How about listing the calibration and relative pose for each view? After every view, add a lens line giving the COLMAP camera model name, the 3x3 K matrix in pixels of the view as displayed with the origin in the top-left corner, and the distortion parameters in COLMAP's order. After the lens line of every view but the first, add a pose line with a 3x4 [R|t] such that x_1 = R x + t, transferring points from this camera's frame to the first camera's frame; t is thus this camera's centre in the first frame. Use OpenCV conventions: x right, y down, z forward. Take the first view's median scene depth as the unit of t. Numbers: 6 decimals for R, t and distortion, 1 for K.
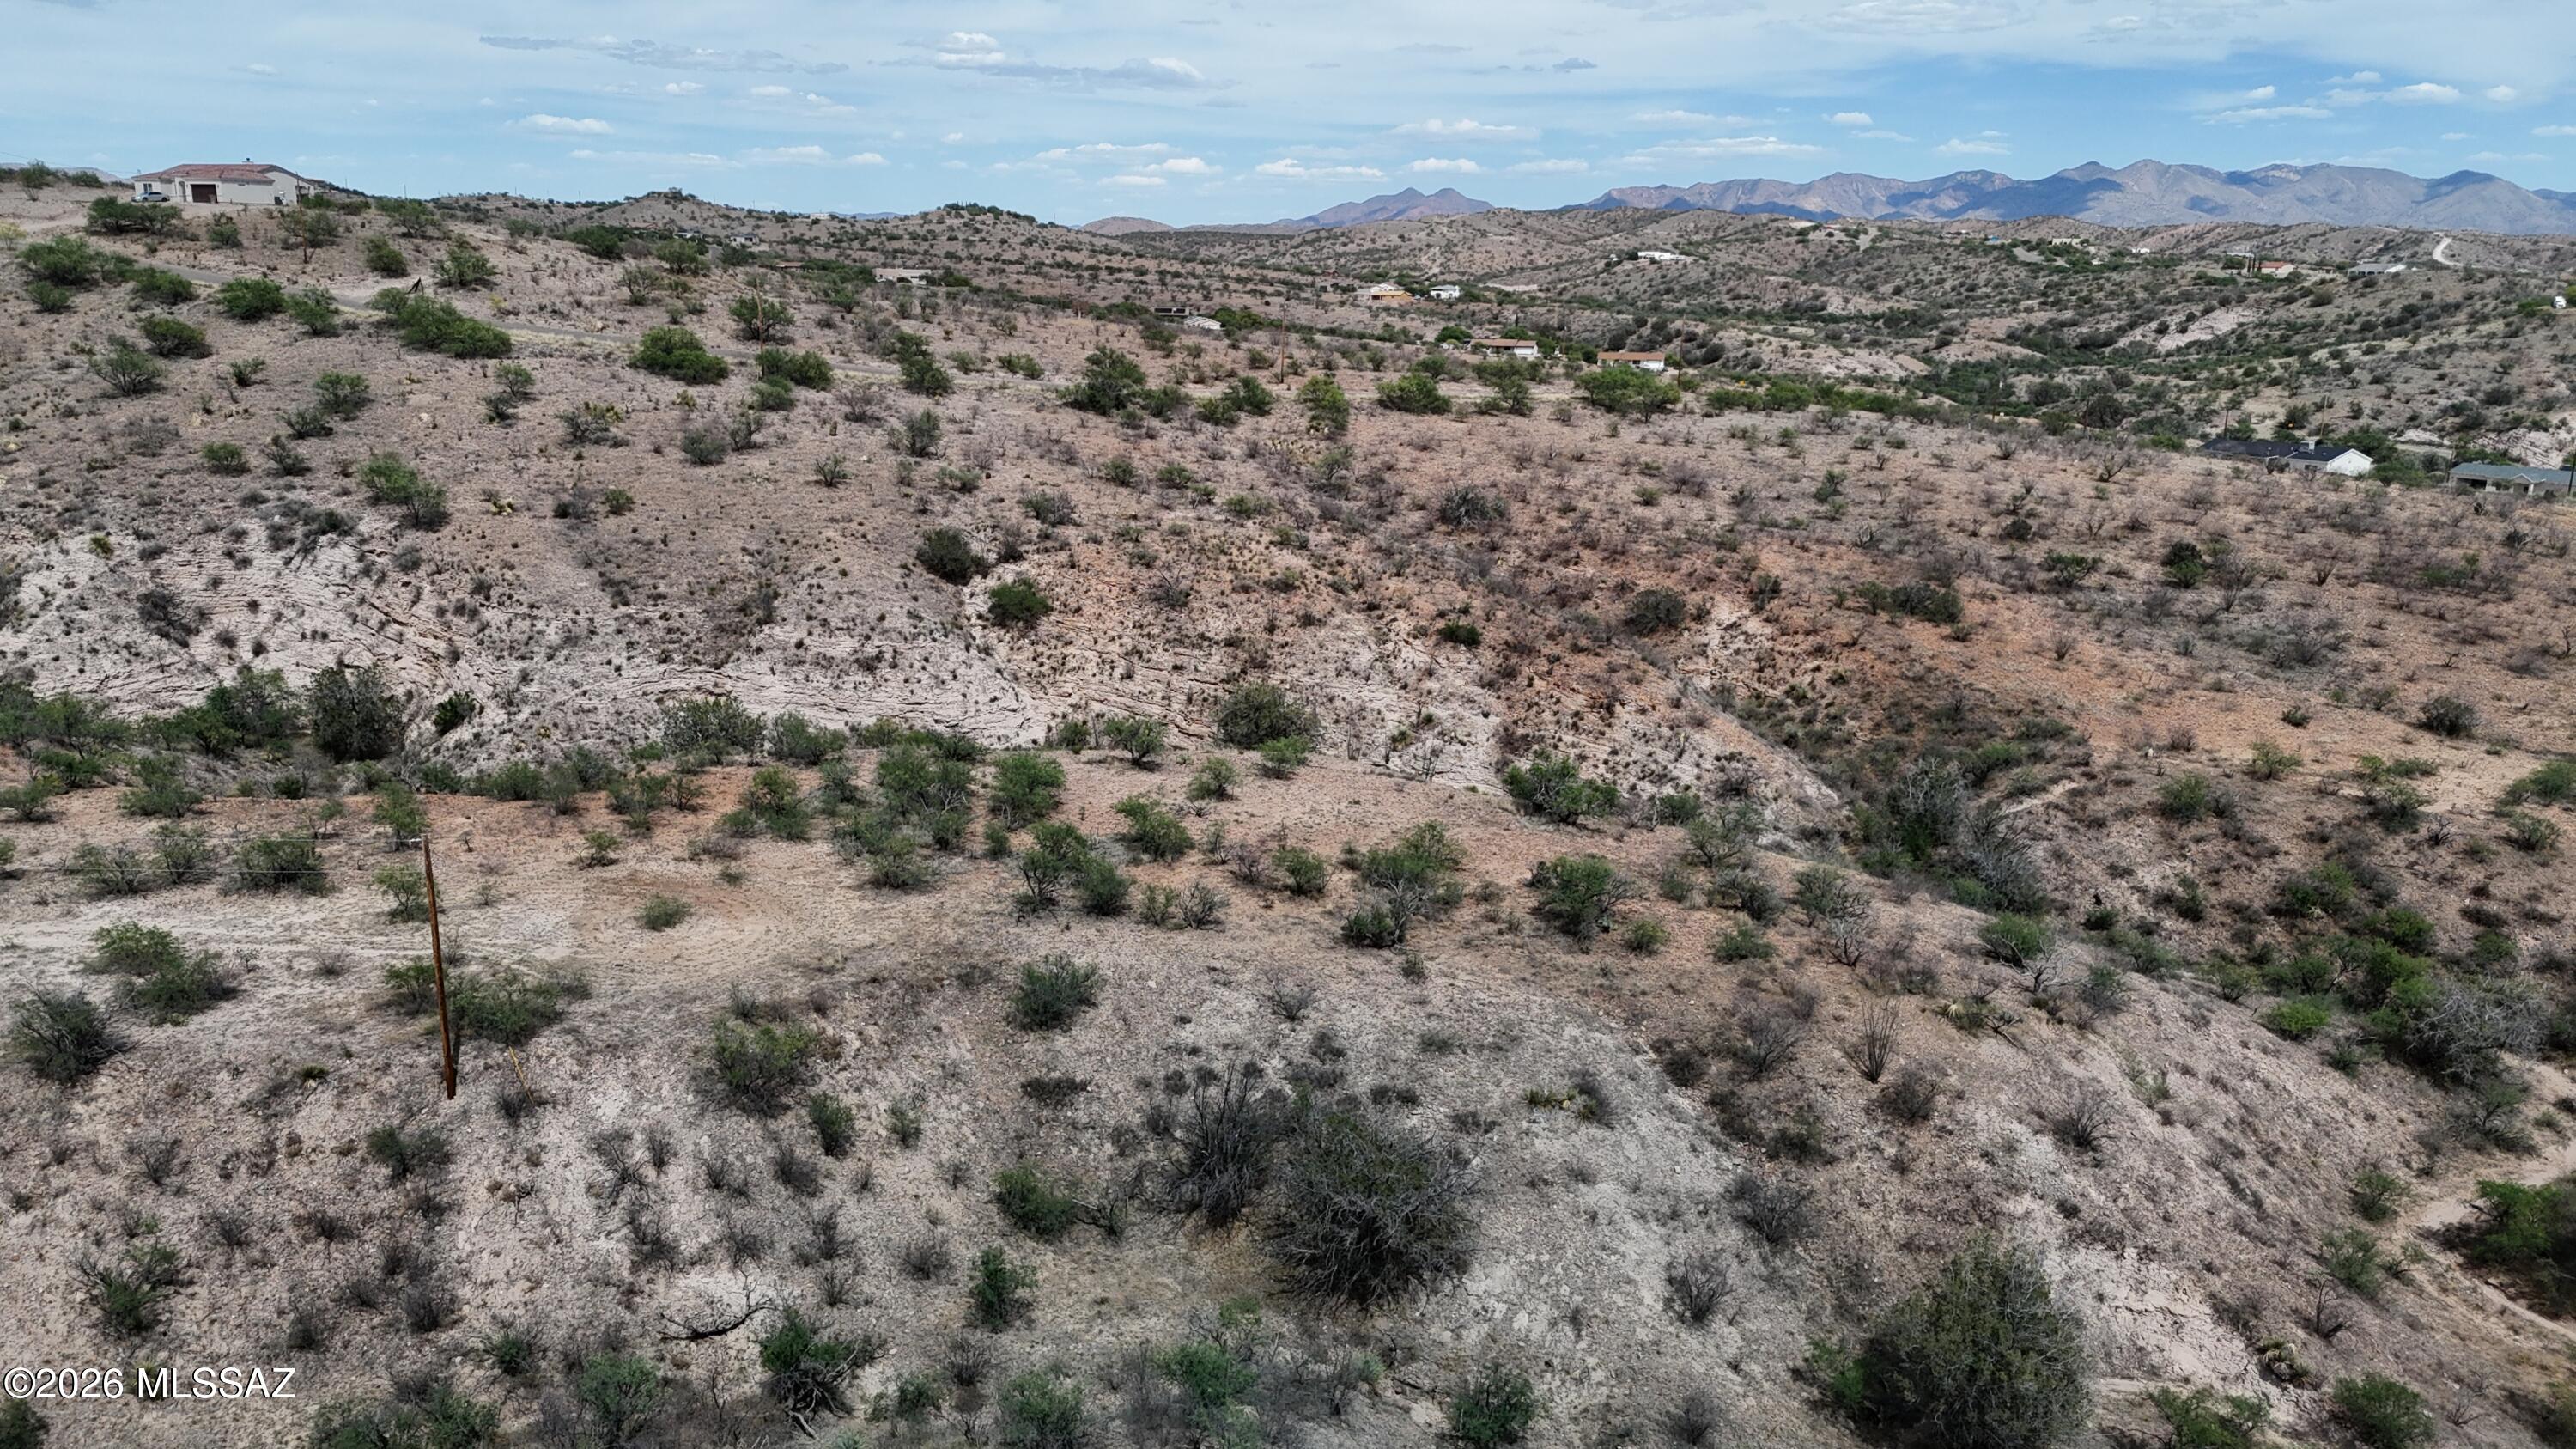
lens RADIAL K [[1888.4, 0, 1277.7], [0, 1888.4, 725.2], [0, 0, 1]] dist [0.073076, -0.068249]
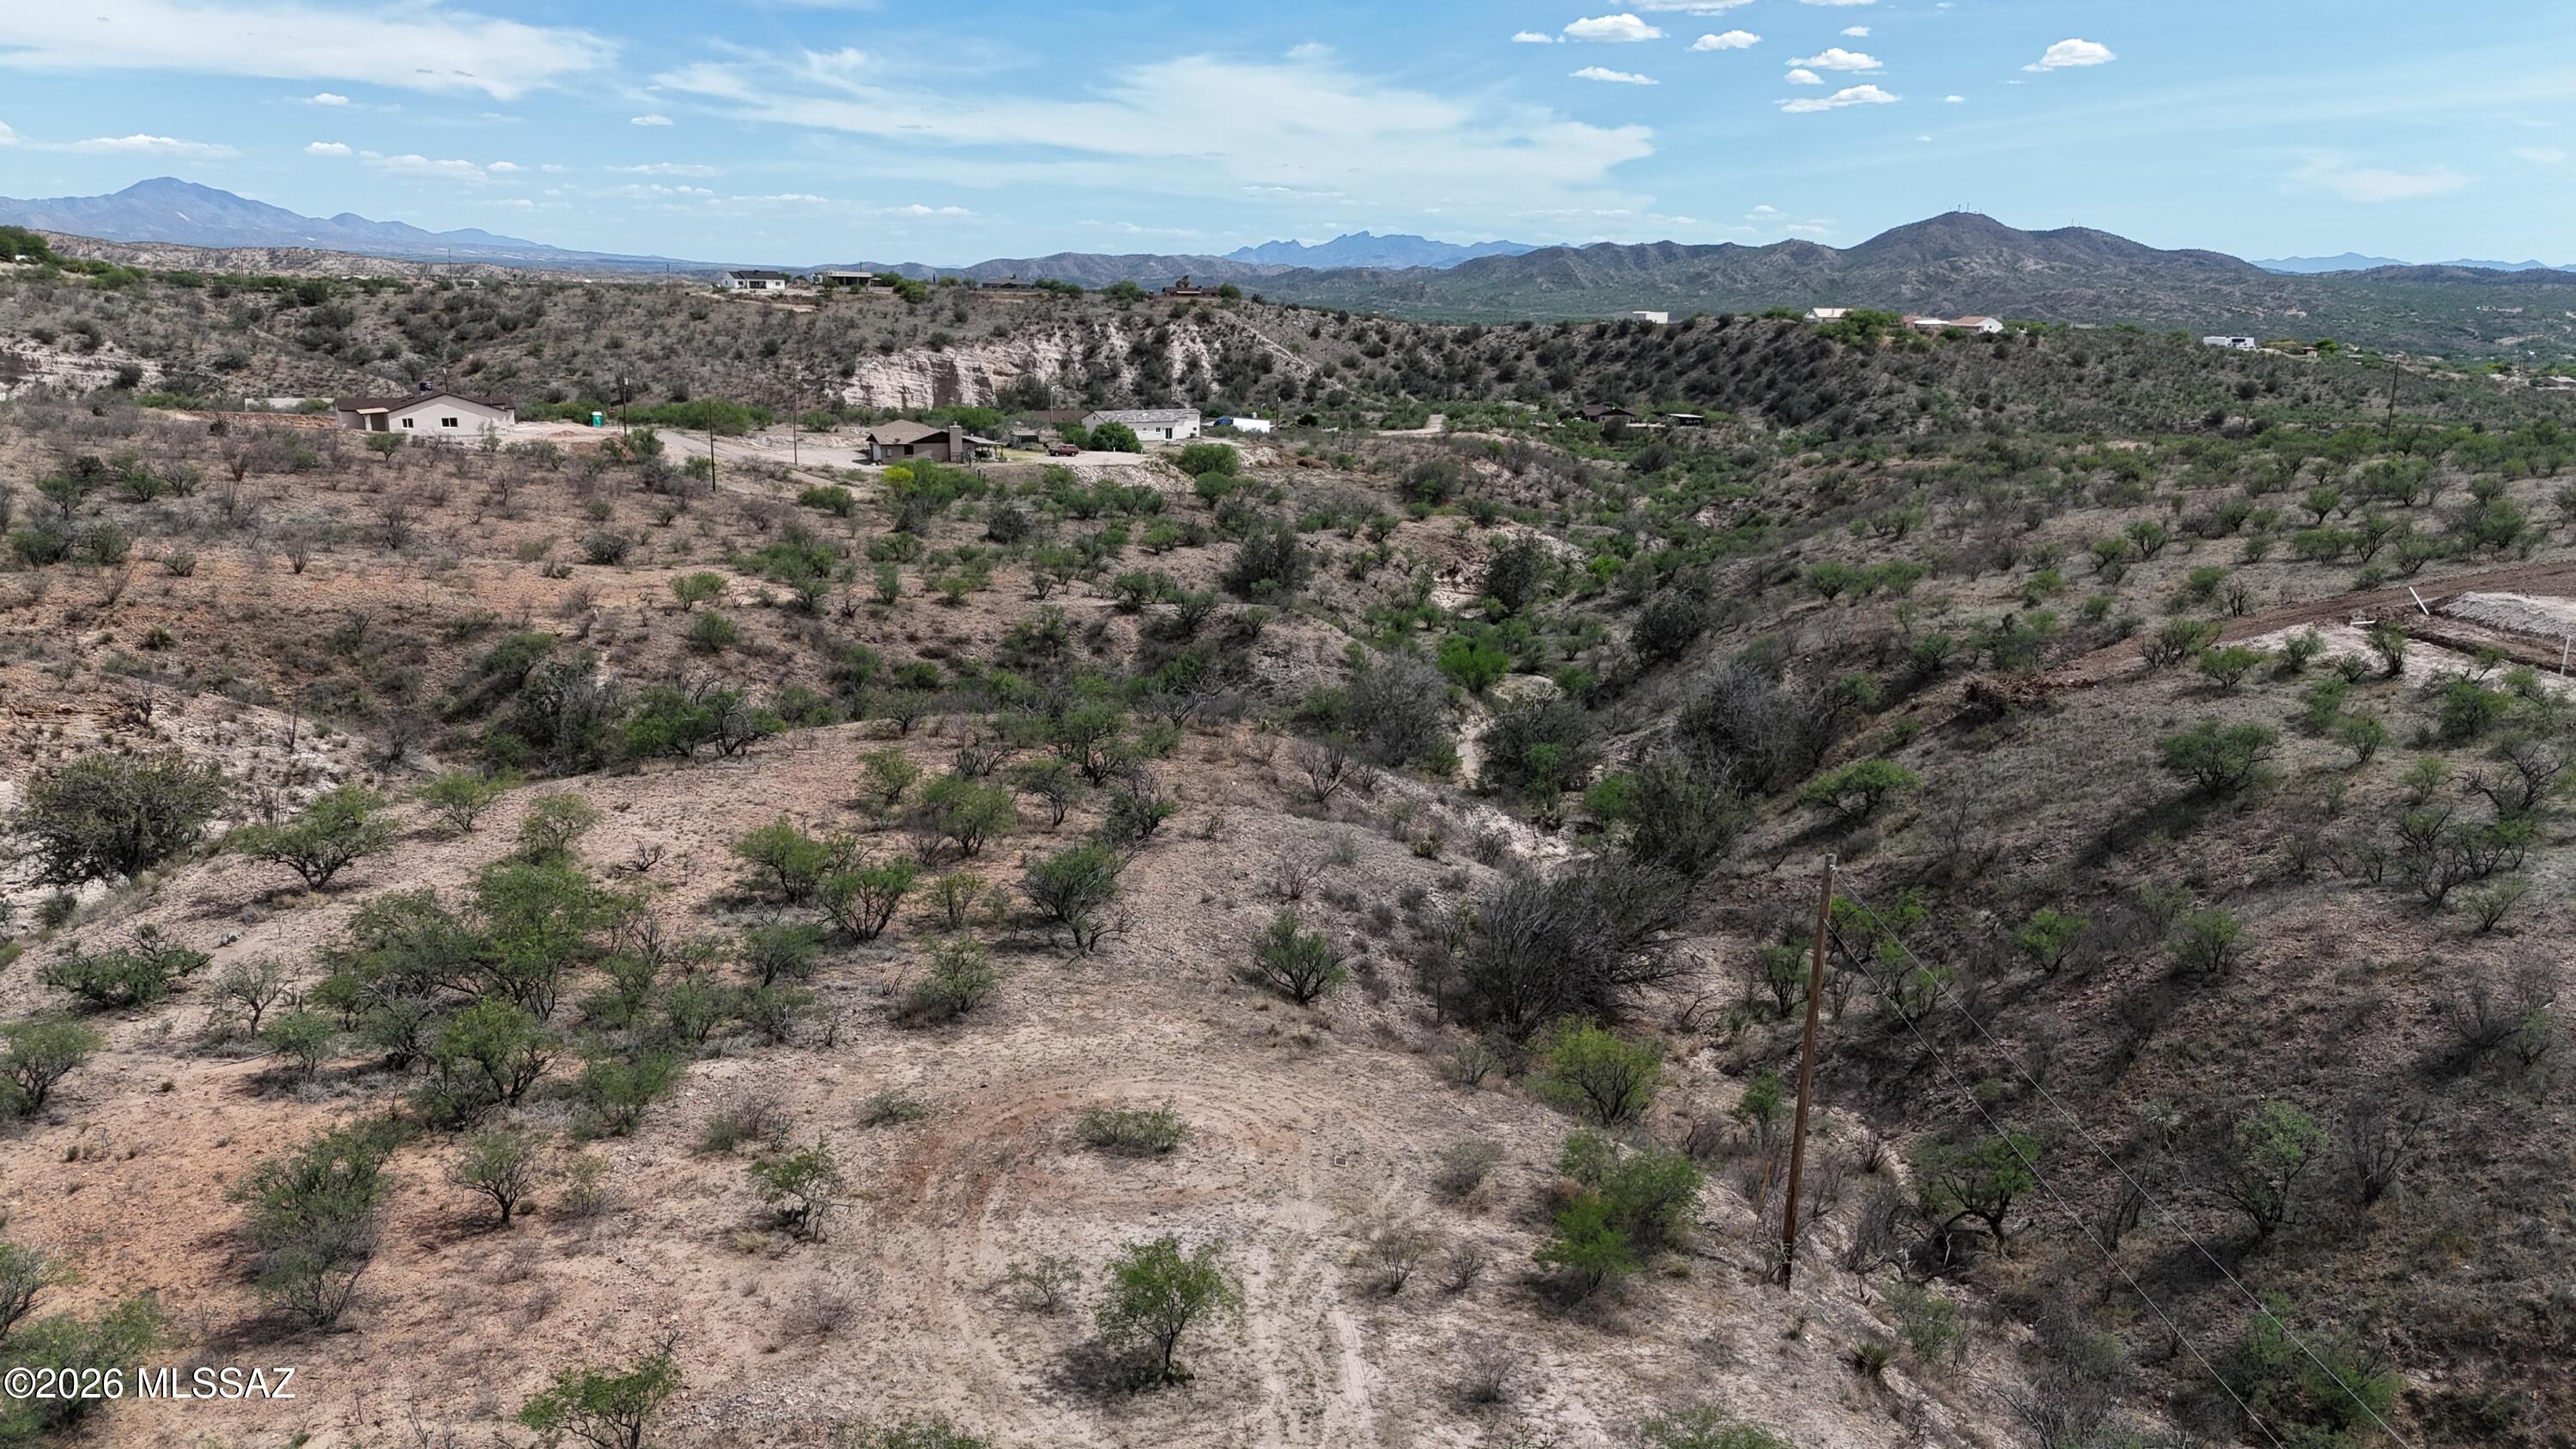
lens RADIAL K [[1888.4, 0, 1285.5], [0, 1888.4, 749.9], [0, 0, 1]] dist [0.073076, -0.068249]
pose [[0.034451, -0.254670, 0.966414, -0.795176], [0.222164, 0.944745, 0.241040, -0.120557], [-0.974400, 0.206399, 0.089126, 0.868831]]
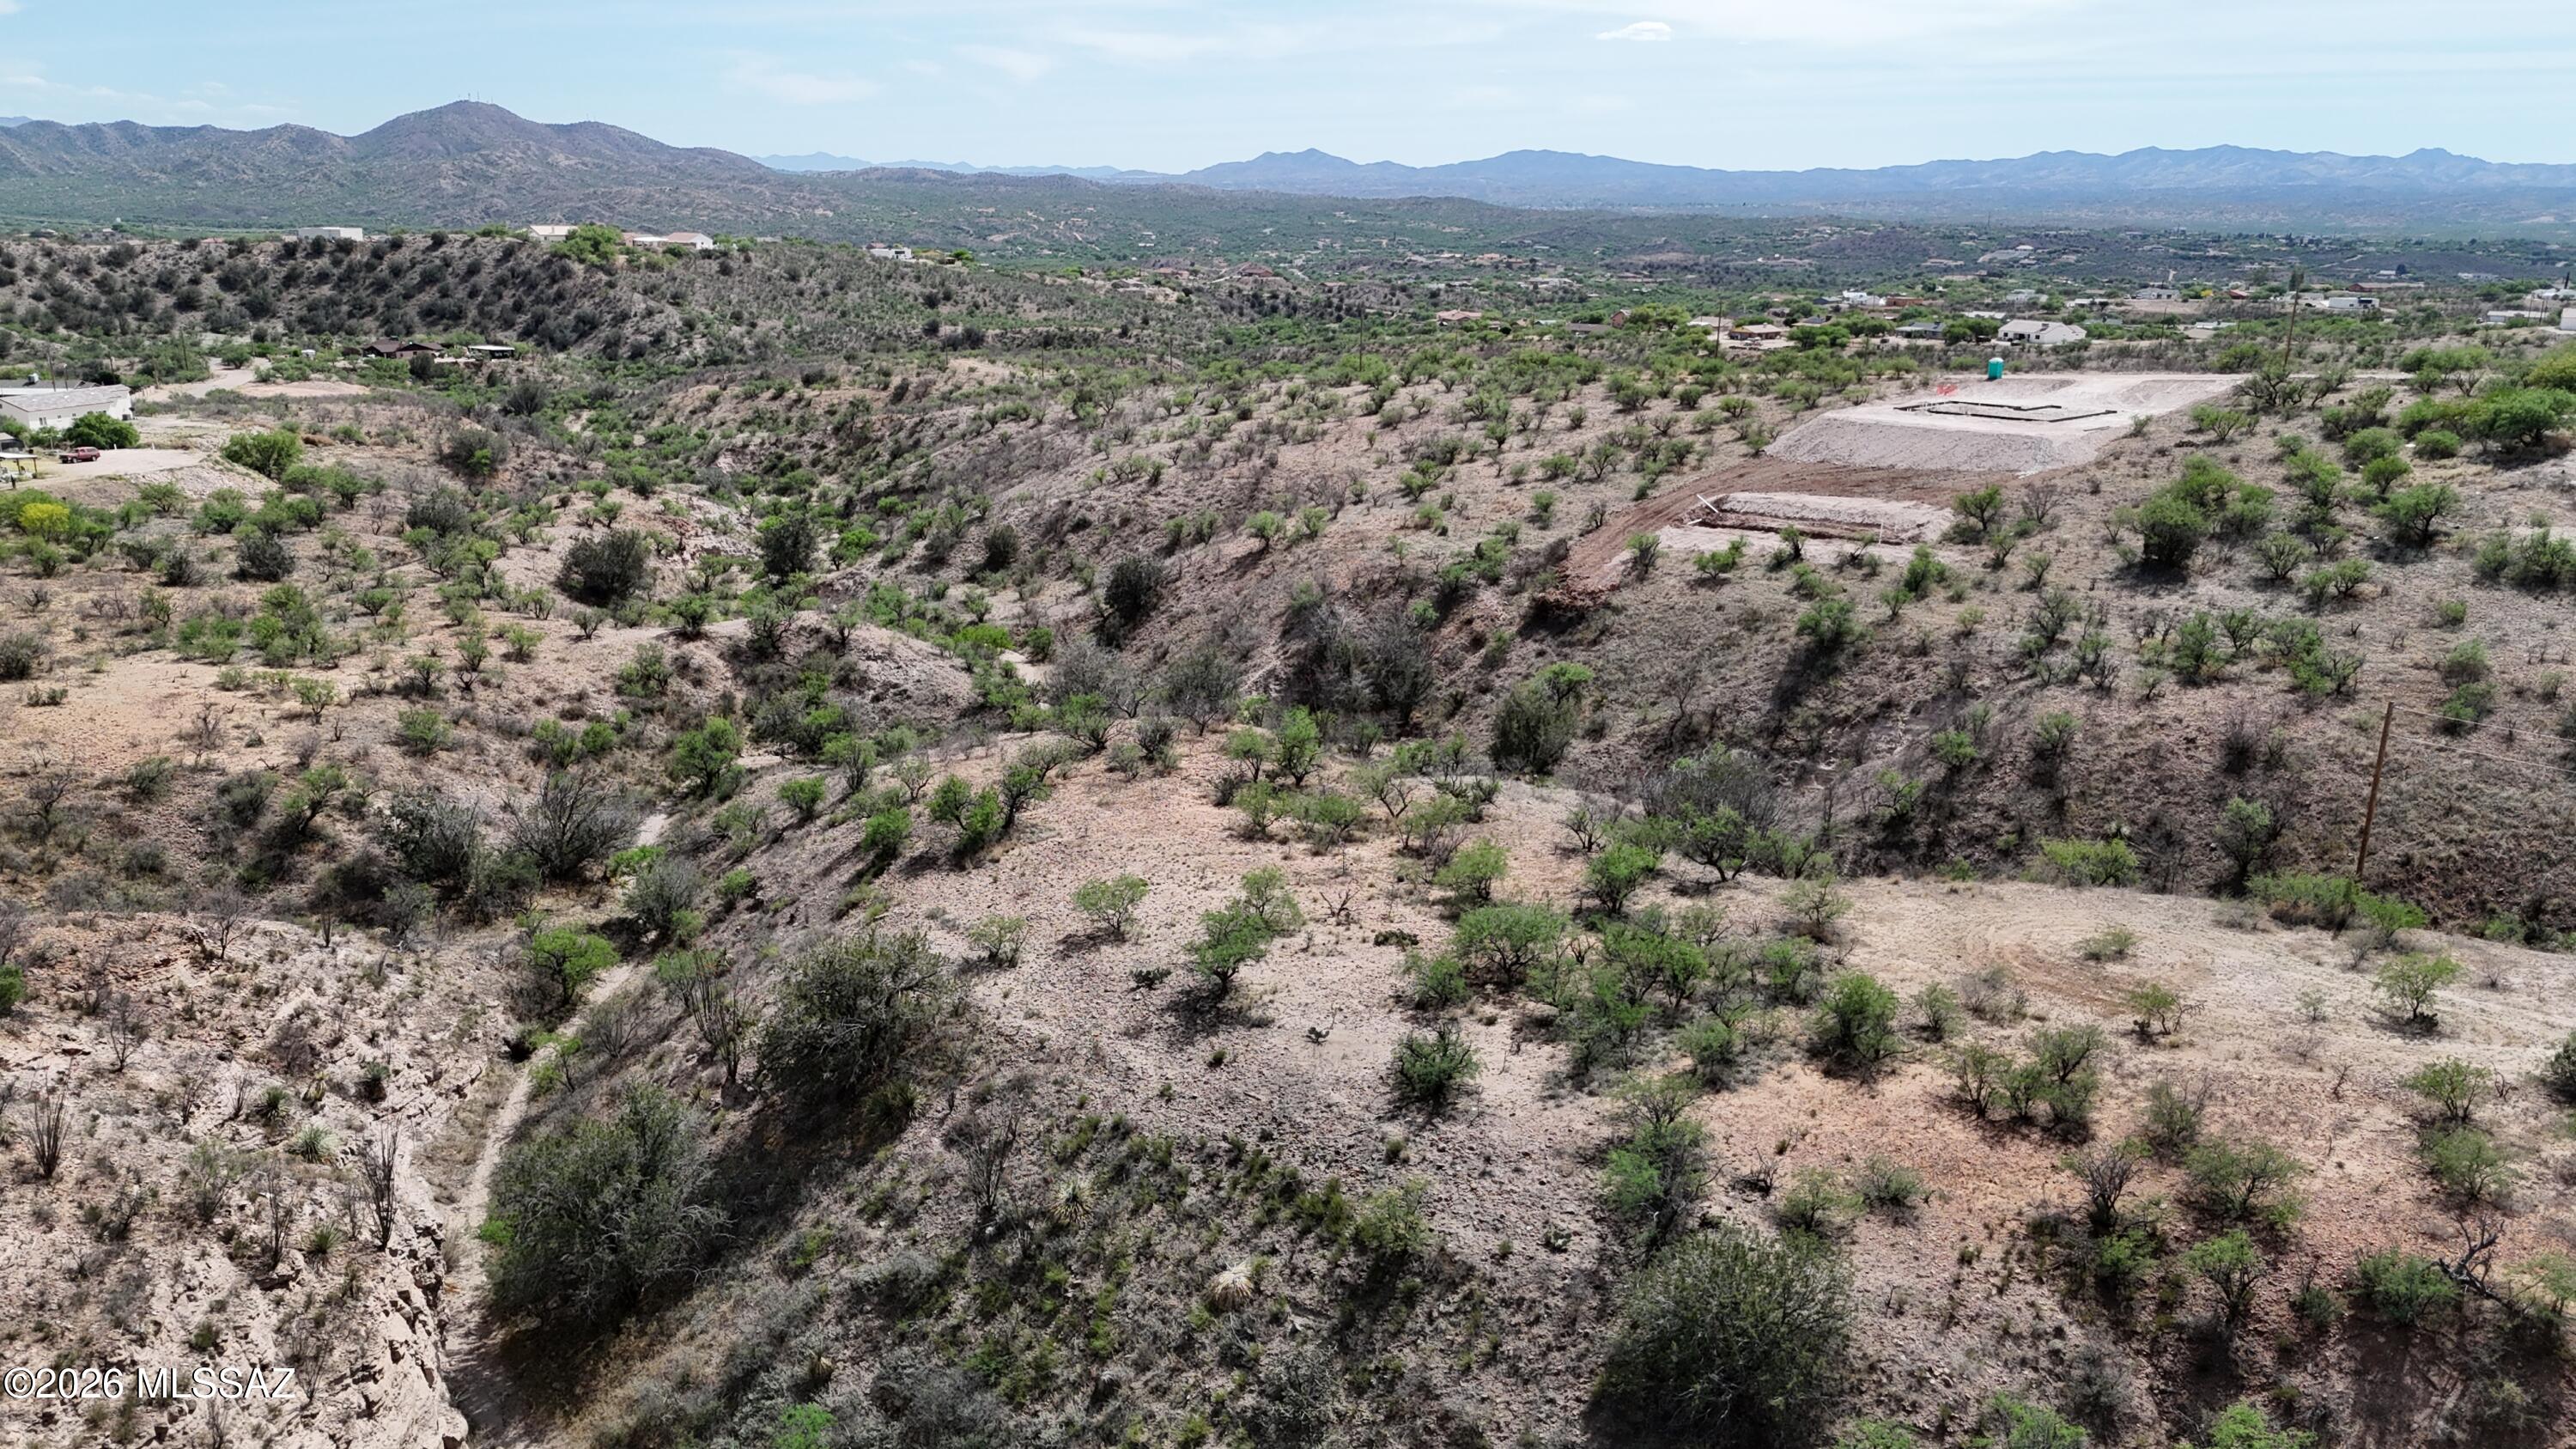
lens RADIAL K [[1888.4, 0, 1288.2], [0, 1888.4, 736.7], [0, 0, 1]] dist [0.073076, -0.068249]
pose [[-0.637677, -0.235985, 0.733266, -0.693938], [0.155341, 0.892965, 0.422471, -0.415195], [-0.754478, 0.383306, -0.532766, 1.688581]]
